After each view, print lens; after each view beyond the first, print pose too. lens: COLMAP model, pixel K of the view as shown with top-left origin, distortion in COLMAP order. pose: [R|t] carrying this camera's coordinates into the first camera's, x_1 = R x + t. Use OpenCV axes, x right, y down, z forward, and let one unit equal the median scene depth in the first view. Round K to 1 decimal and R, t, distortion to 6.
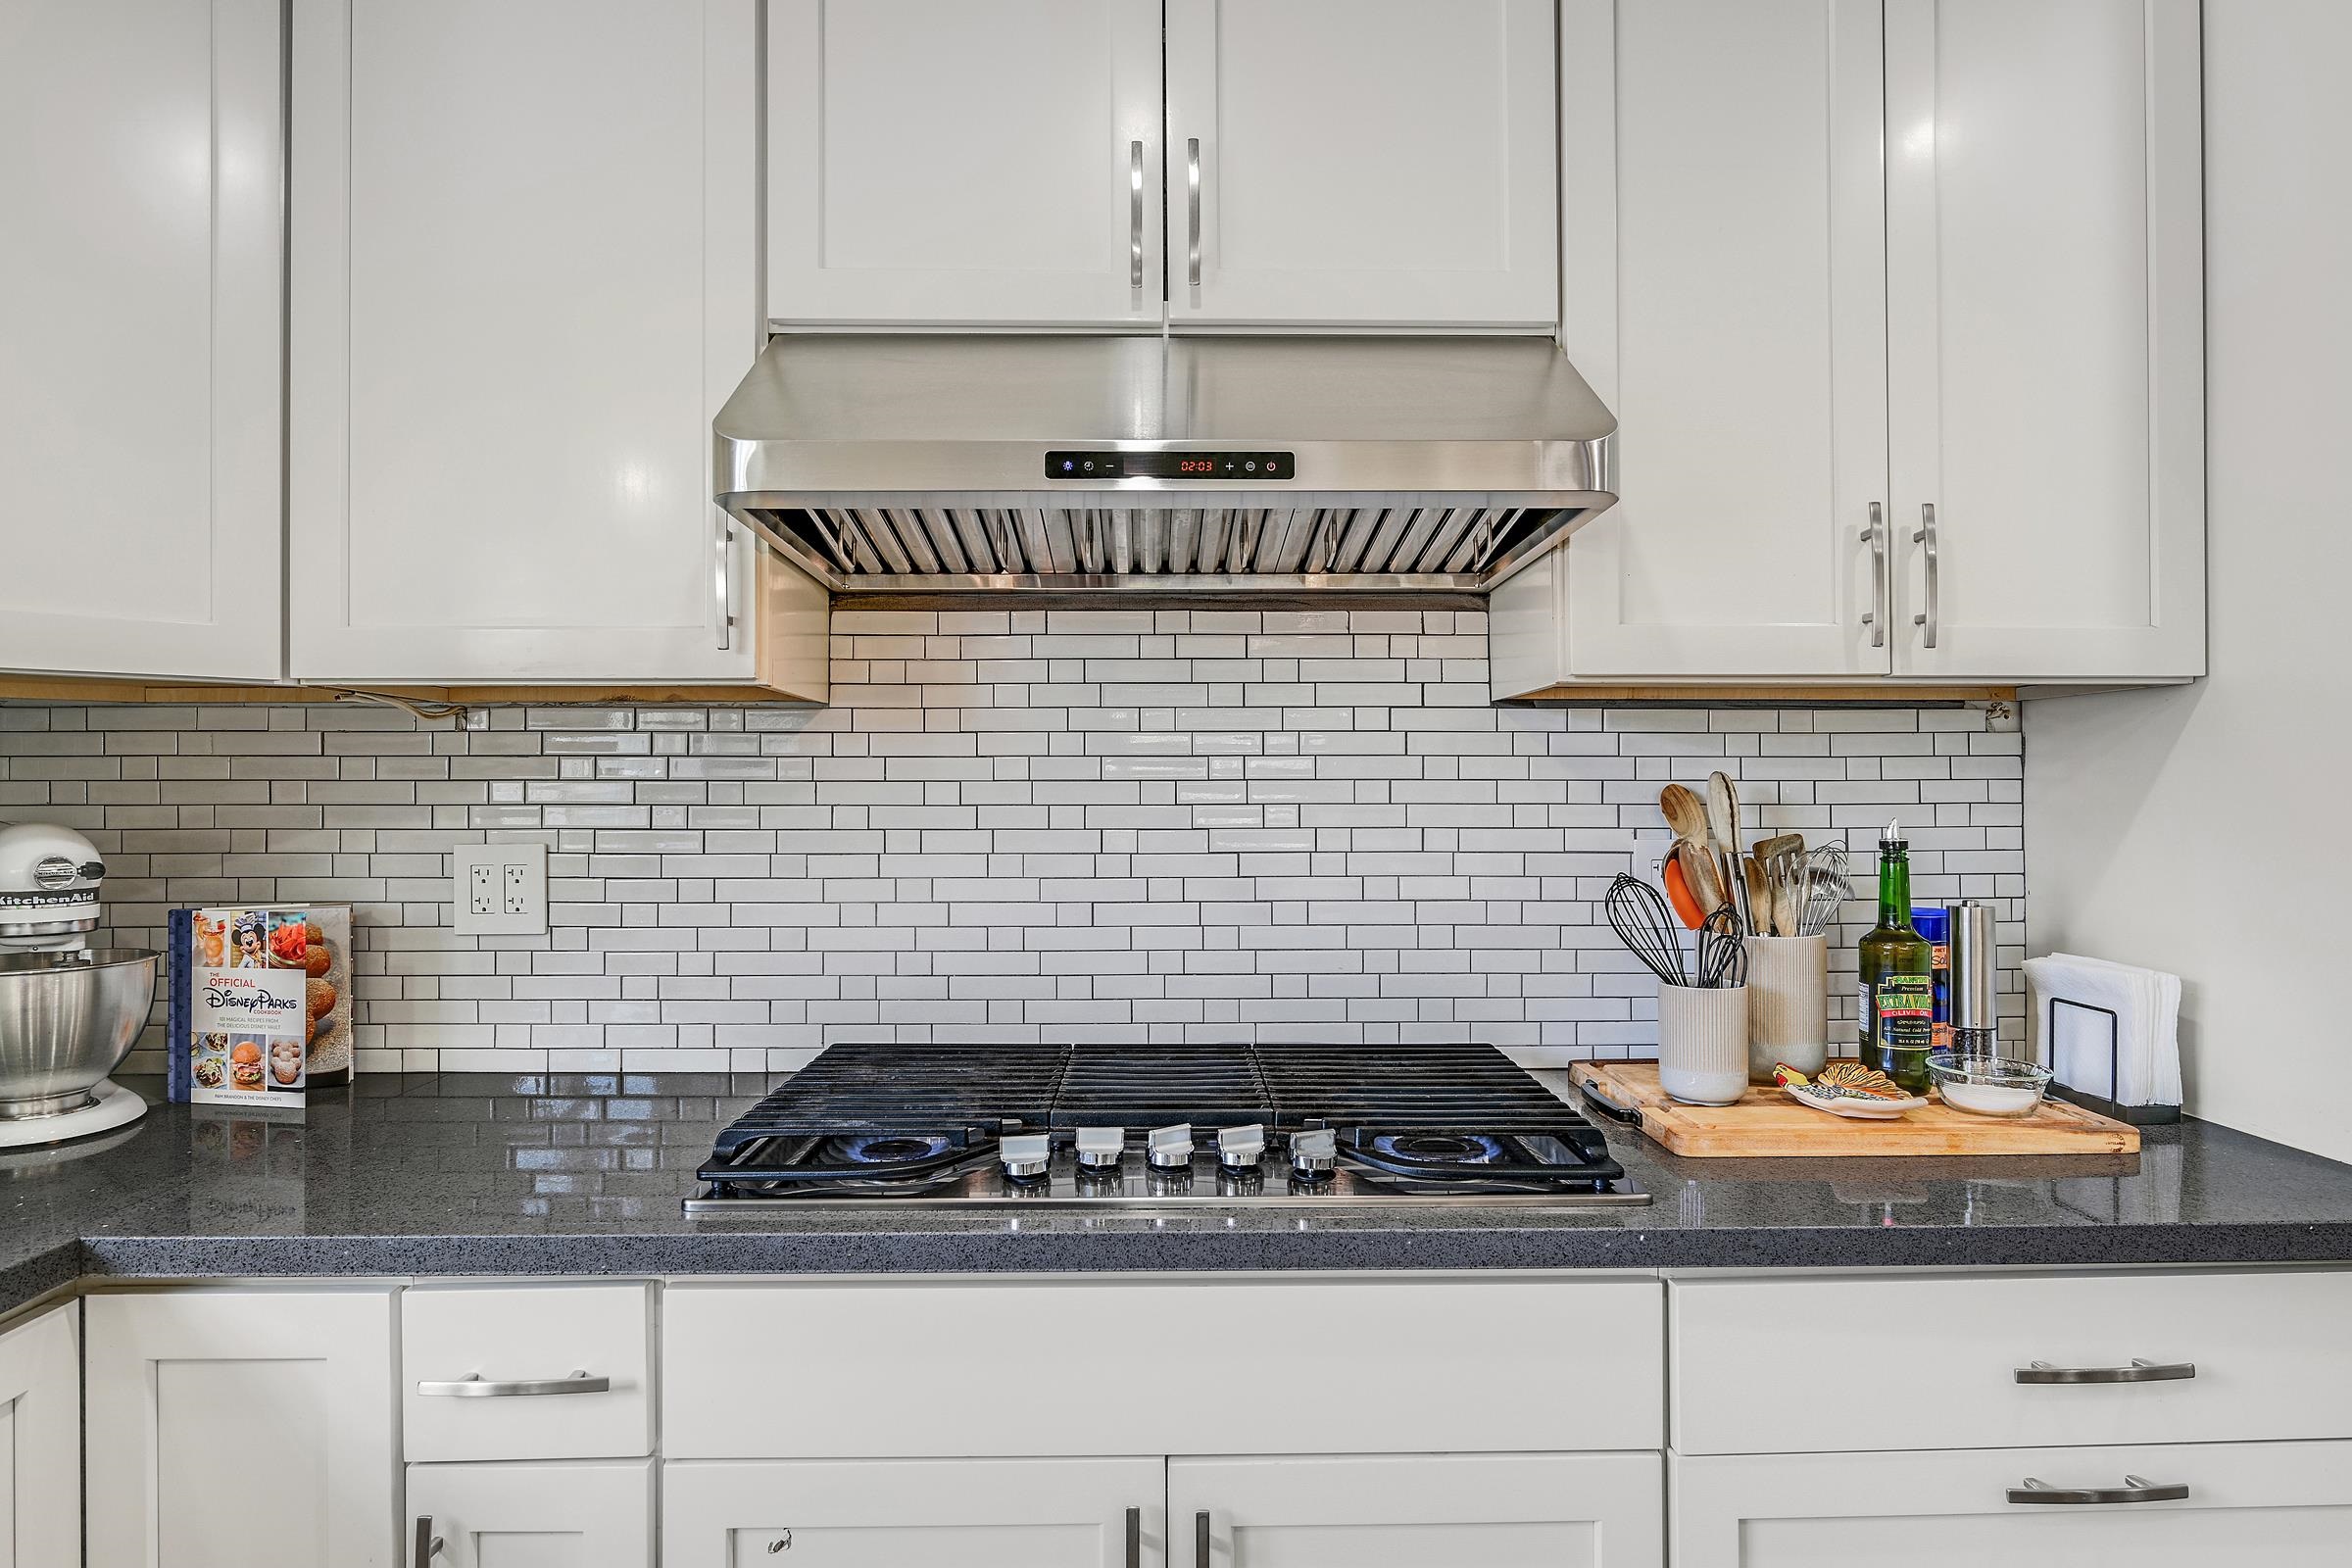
lens RADIAL K [[1283.5, 0, 1177.9], [0, 1283.5, 793.9], [0, 0, 1]] dist [-0.004597, -0.000408]
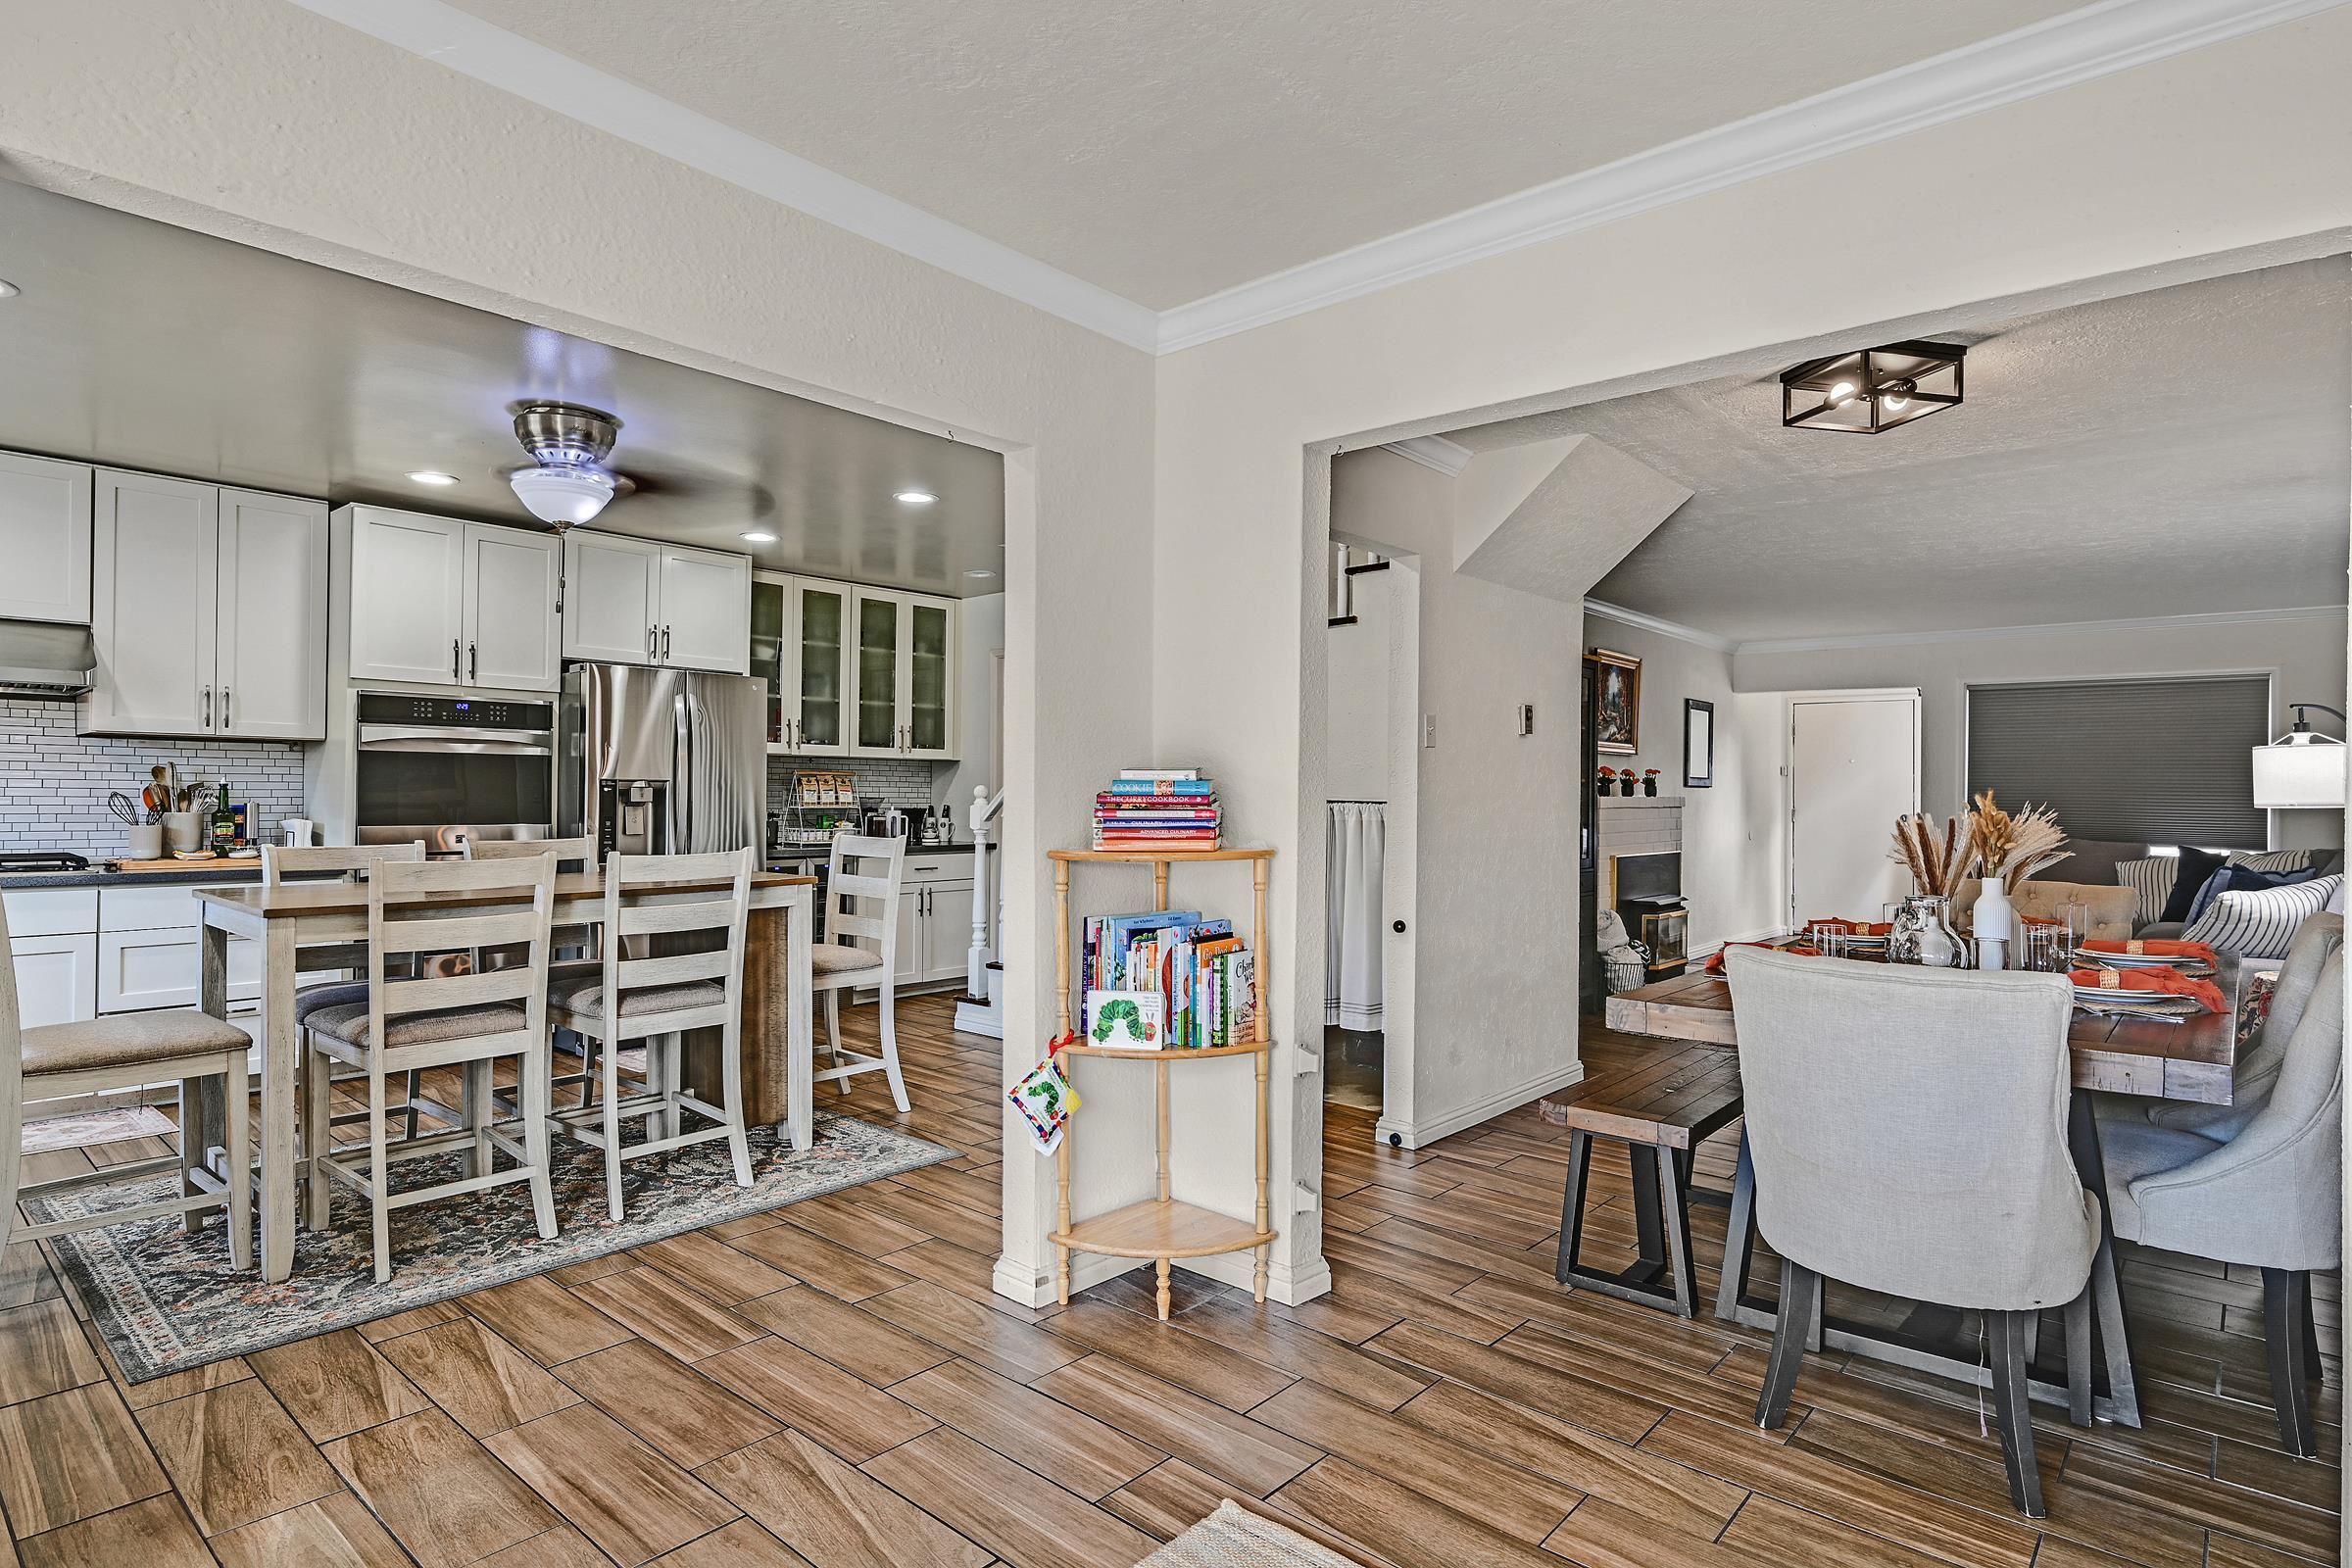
lens RADIAL K [[1252.6, 0, 1184.7], [0, 1252.6, 776.8], [0, 0, 1]] dist [-0.000534, 0.000123]
pose [[0.675943, 0.019248, 0.736703, -0.138847], [-0.009209, 0.999801, -0.017673, 0.047720], [-0.736897, 0.005162, 0.675986, -2.721717]]
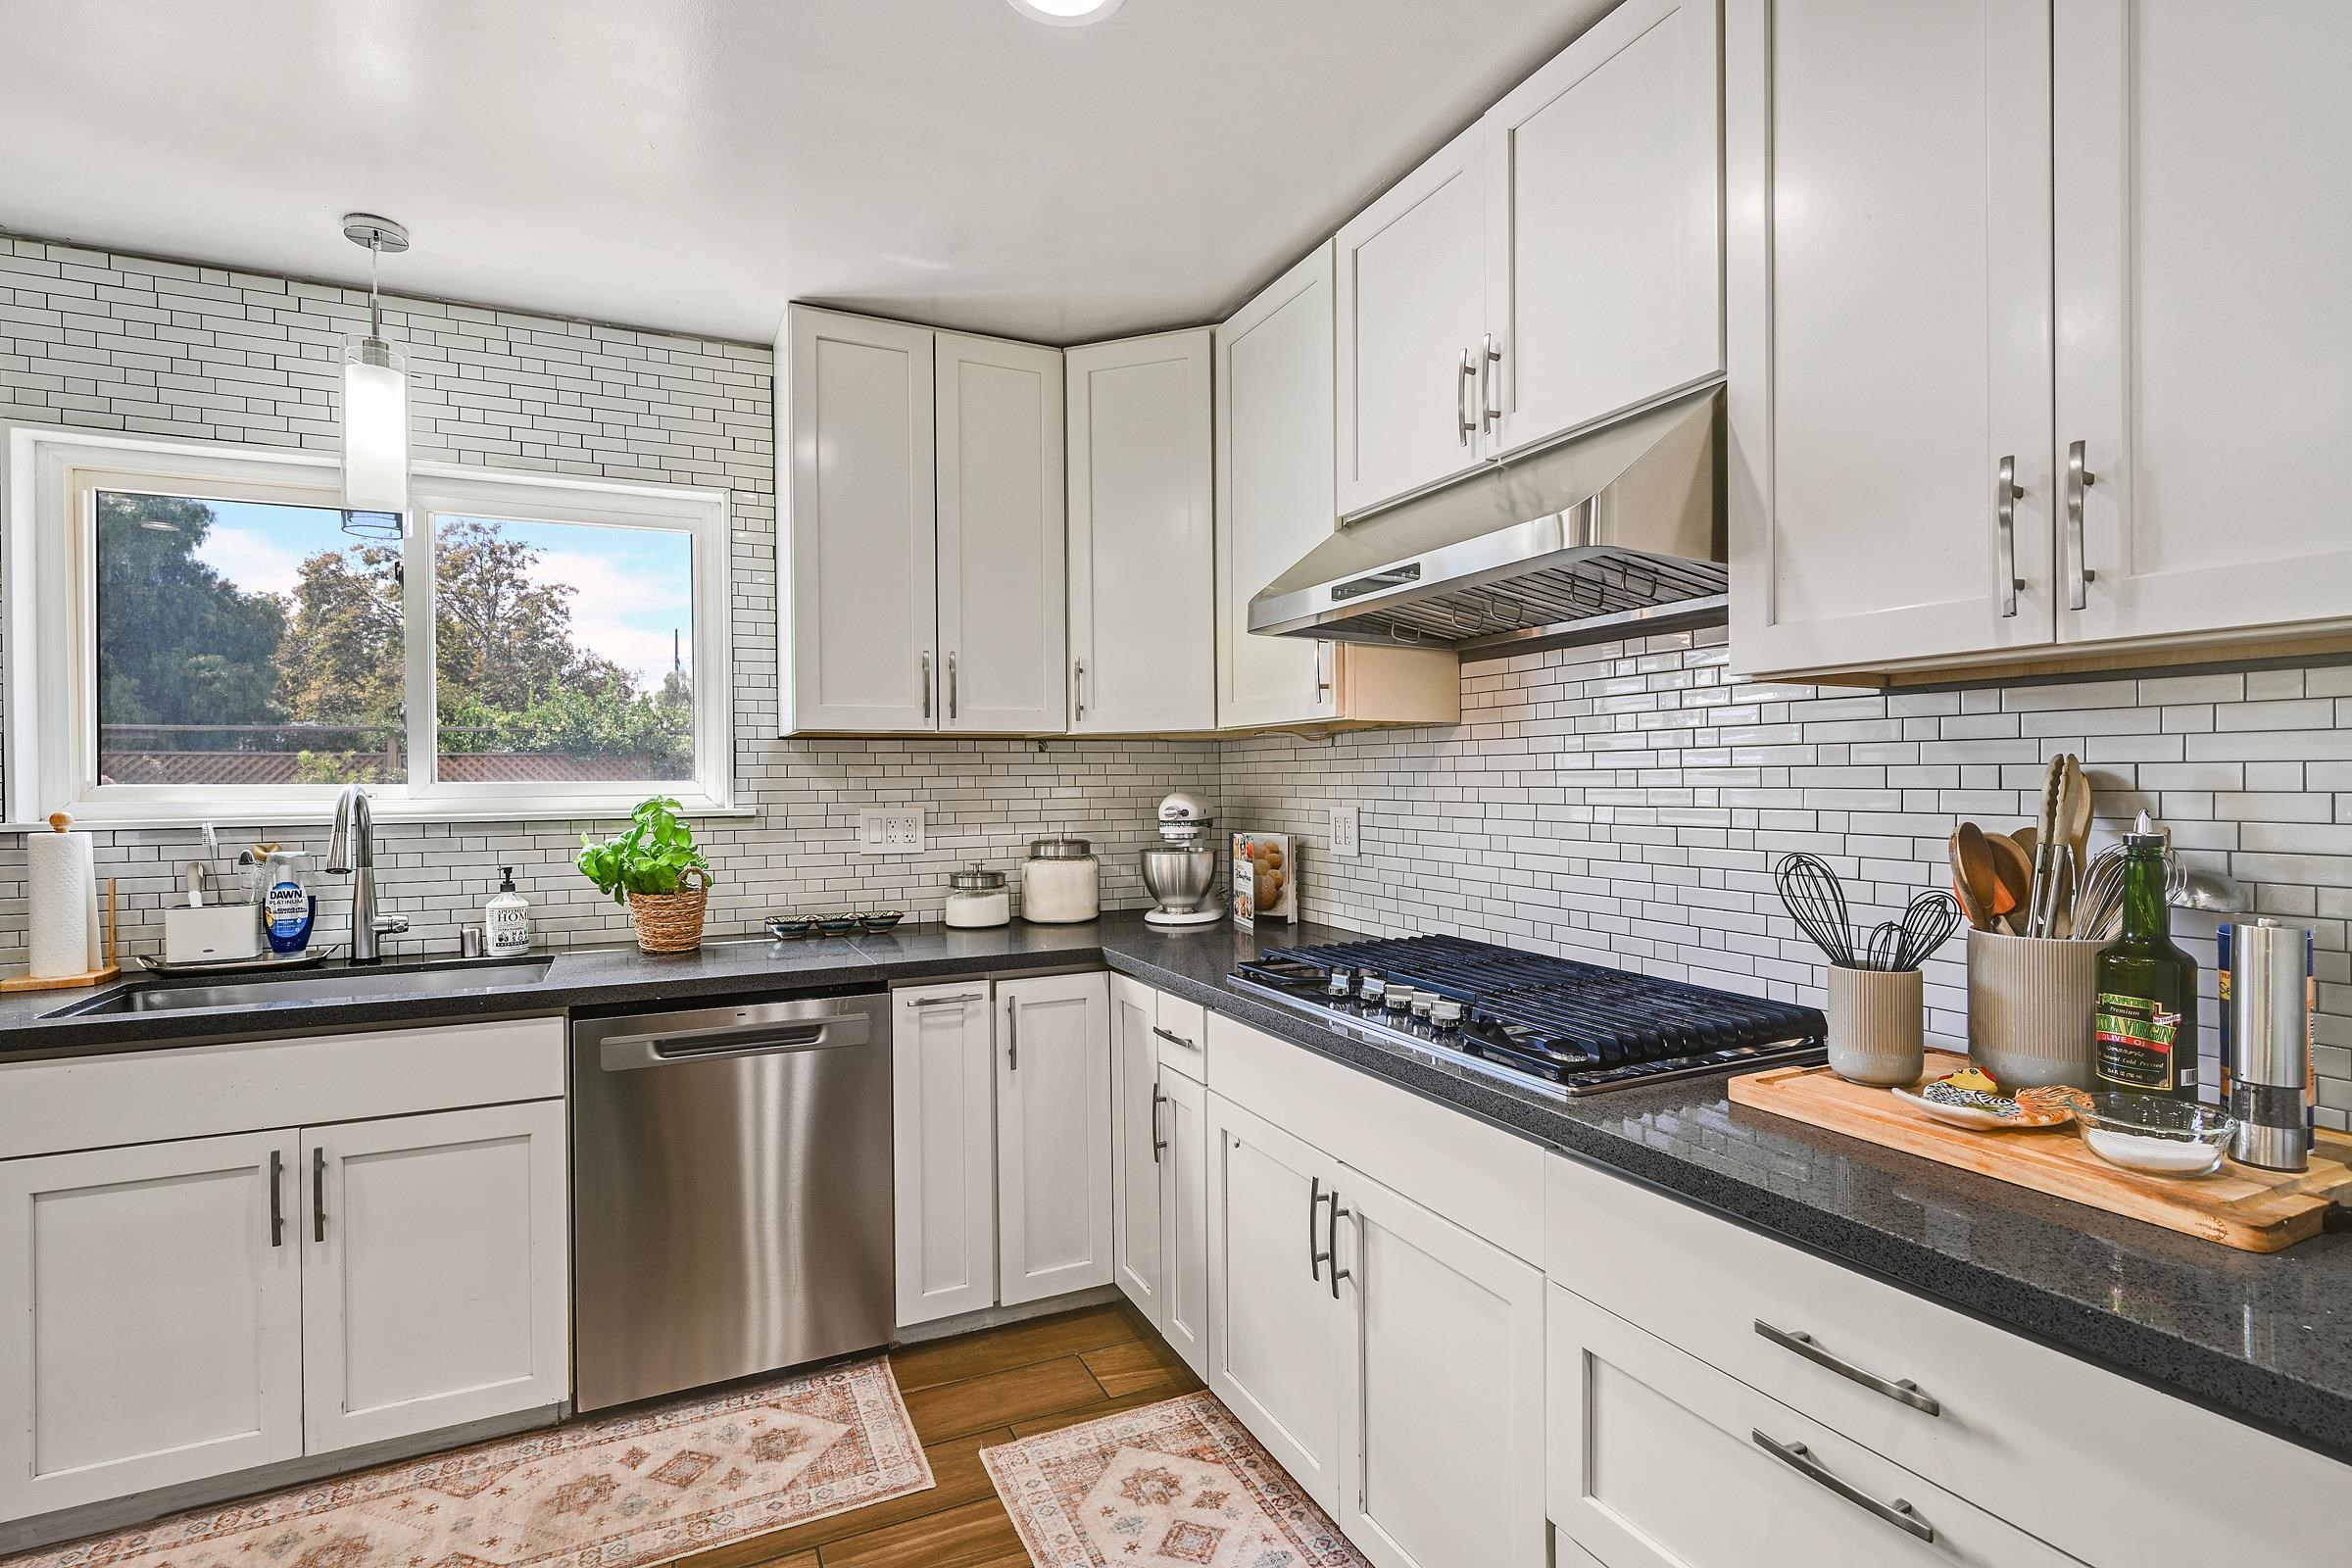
lens RADIAL K [[1118.7, 0, 1180.9], [0, 1118.7, 782.3], [0, 0, 1]] dist [-0.001347, -0.000305]
pose [[0.412122, 0.001343, -0.911127, 0.851722], [0.002801, 0.999992, 0.002741, -0.001364], [0.911124, -0.003682, 0.412116, 0.117186]]
